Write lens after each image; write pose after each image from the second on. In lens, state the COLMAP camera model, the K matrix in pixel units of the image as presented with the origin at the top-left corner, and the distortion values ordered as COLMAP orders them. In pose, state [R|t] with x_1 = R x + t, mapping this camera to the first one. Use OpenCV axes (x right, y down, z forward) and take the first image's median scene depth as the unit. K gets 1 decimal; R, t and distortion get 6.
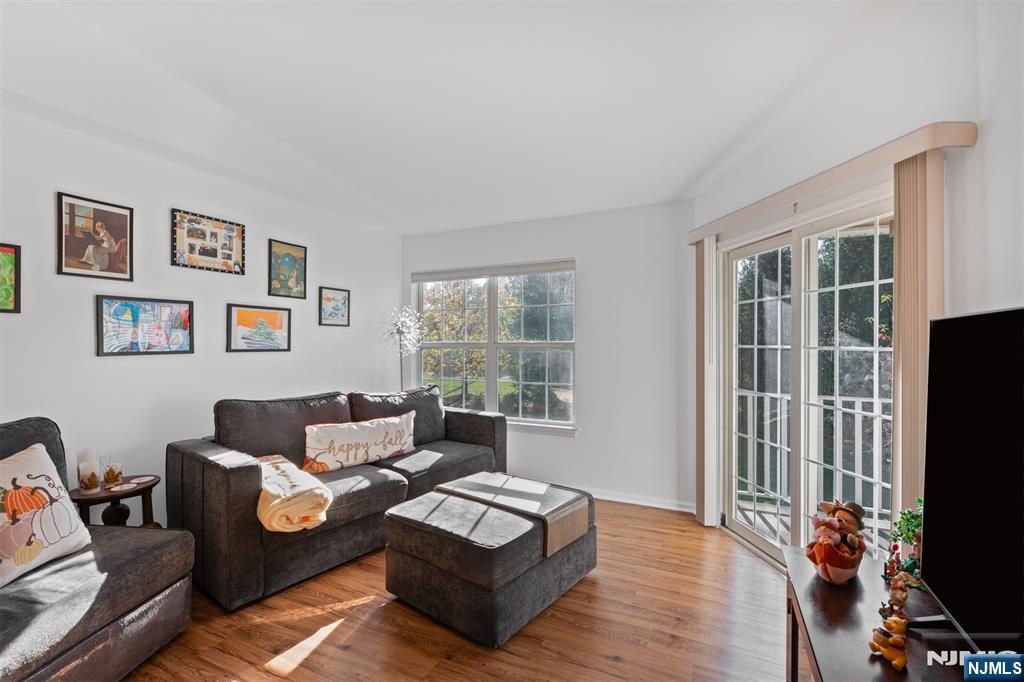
lens RADIAL K [[450.5, 0, 515.5], [0, 450.5, 341.8], [0, 0, 1]] dist [0.003547, -0.000494]
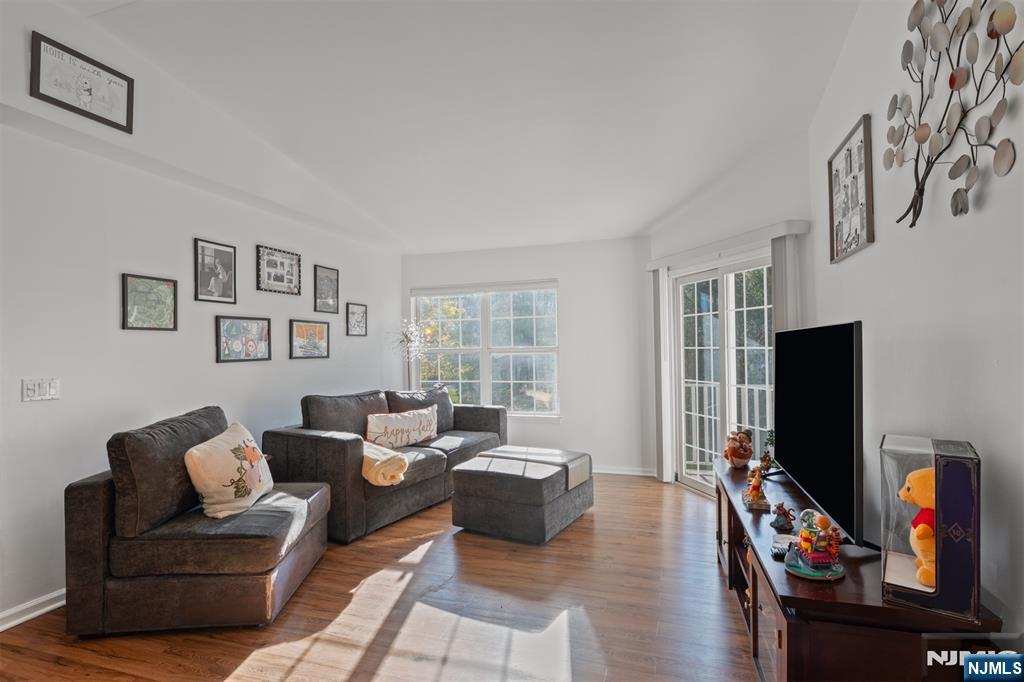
lens RADIAL K [[521.6, 0, 507.5], [0, 521.6, 341.4], [0, 0, 1]] dist [0.006093, -0.000324]
pose [[0.989775, -0.013872, 0.141961, -0.279049], [0.015633, 0.999814, -0.011291, 0.000263], [-0.141778, 0.013394, 0.989808, -0.522830]]
